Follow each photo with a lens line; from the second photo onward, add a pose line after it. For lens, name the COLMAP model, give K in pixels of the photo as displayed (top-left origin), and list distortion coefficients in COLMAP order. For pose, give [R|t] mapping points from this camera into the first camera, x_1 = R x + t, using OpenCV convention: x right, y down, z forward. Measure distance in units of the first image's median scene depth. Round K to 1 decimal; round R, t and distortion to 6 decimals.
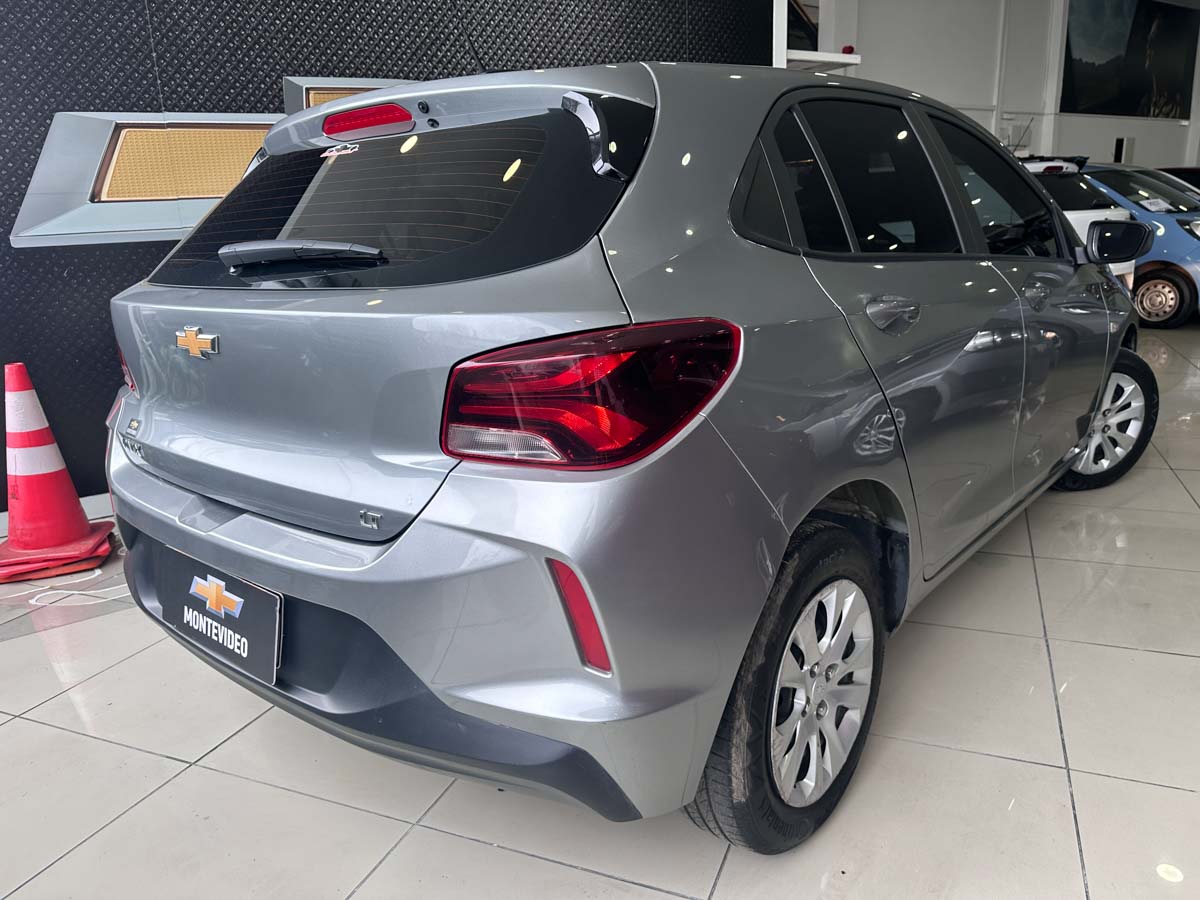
lens RADIAL K [[874.9, 0, 596.0], [0, 874.9, 456.6], [0, 0, 1]] dist [0.015680, -0.029624]
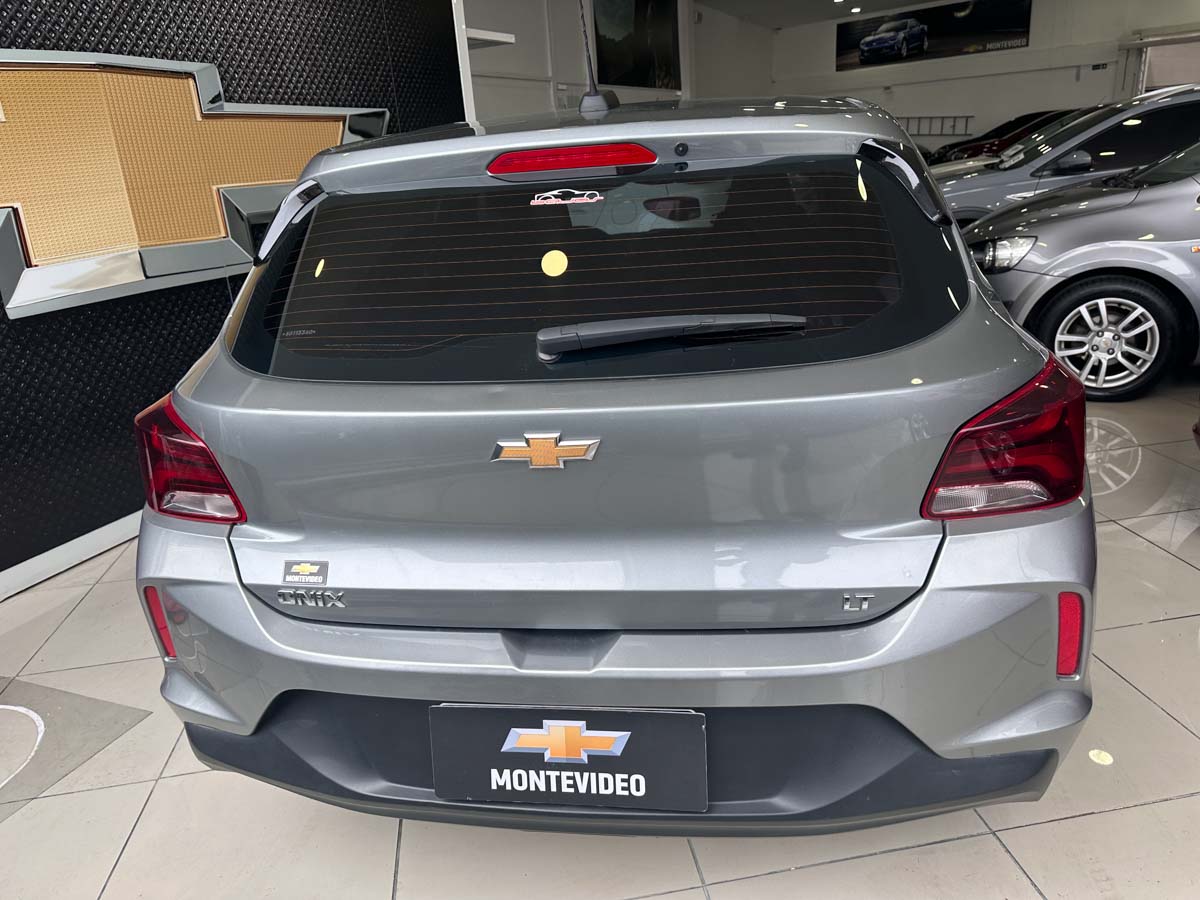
lens RADIAL K [[874.9, 0, 591.2], [0, 874.9, 449.4], [0, 0, 1]] dist [0.015680, -0.029624]
pose [[0.848400, -0.186913, 0.495258, -0.299854], [0.167995, 0.982293, 0.082941, -0.069852], [-0.501991, 0.012834, 0.864778, 0.101001]]
